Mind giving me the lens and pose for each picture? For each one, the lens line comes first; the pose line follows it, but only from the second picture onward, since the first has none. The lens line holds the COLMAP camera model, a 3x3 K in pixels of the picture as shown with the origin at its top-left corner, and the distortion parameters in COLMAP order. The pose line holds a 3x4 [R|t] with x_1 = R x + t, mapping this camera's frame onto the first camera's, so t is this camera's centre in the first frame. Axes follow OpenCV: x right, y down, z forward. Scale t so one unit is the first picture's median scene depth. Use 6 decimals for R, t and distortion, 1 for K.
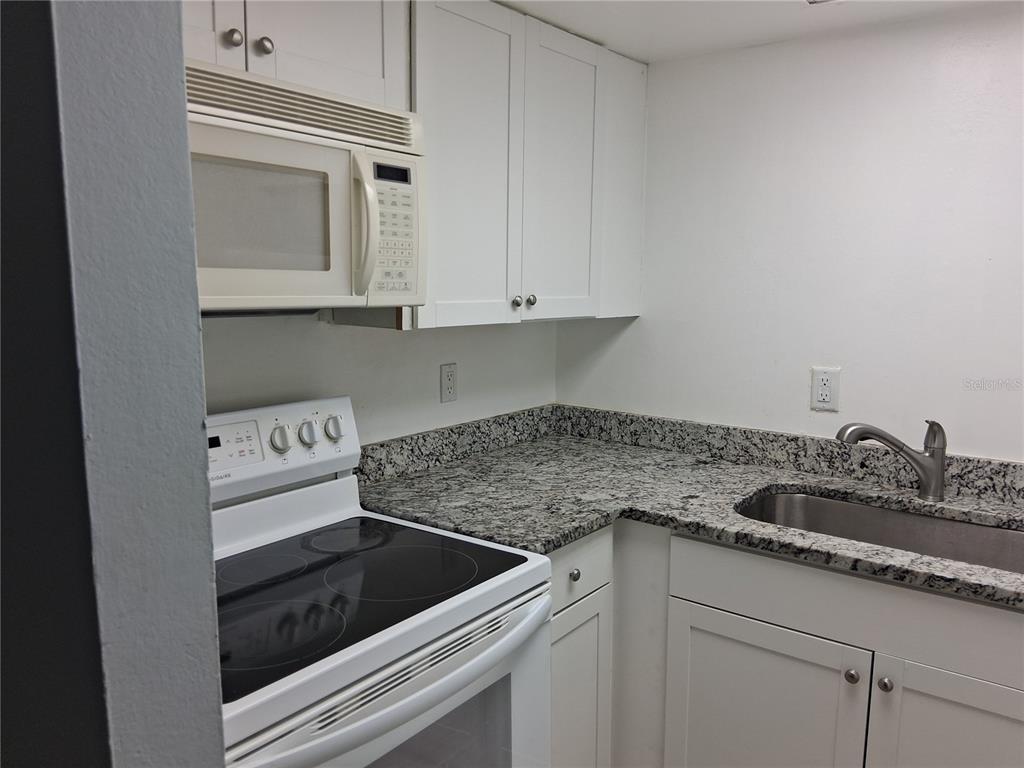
lens RADIAL K [[762.3, 0, 512.0], [0, 762.3, 384.0], [0, 0, 1]] dist [0.083799, -0.172802]
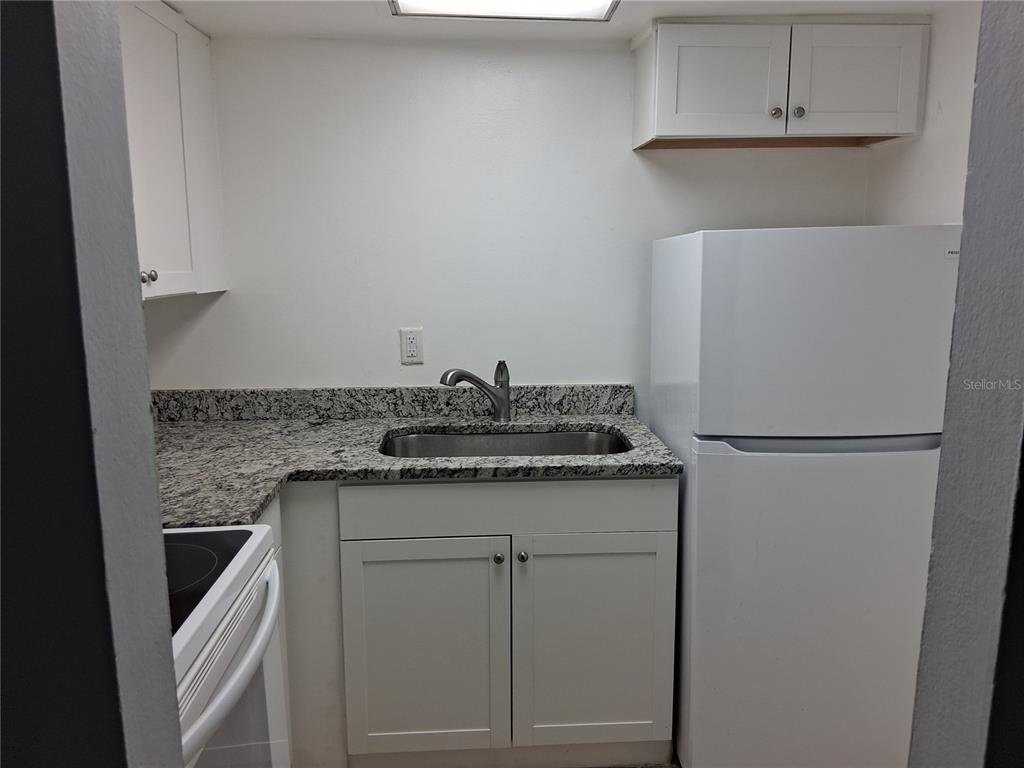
lens RADIAL K [[762.3, 0, 512.0], [0, 762.3, 384.0], [0, 0, 1]] dist [0.083799, -0.172802]
pose [[0.742861, -0.117071, 0.659130, -0.299868], [0.097633, 0.993009, 0.066338, 0.001795], [-0.662288, 0.015073, 0.749098, 0.006580]]
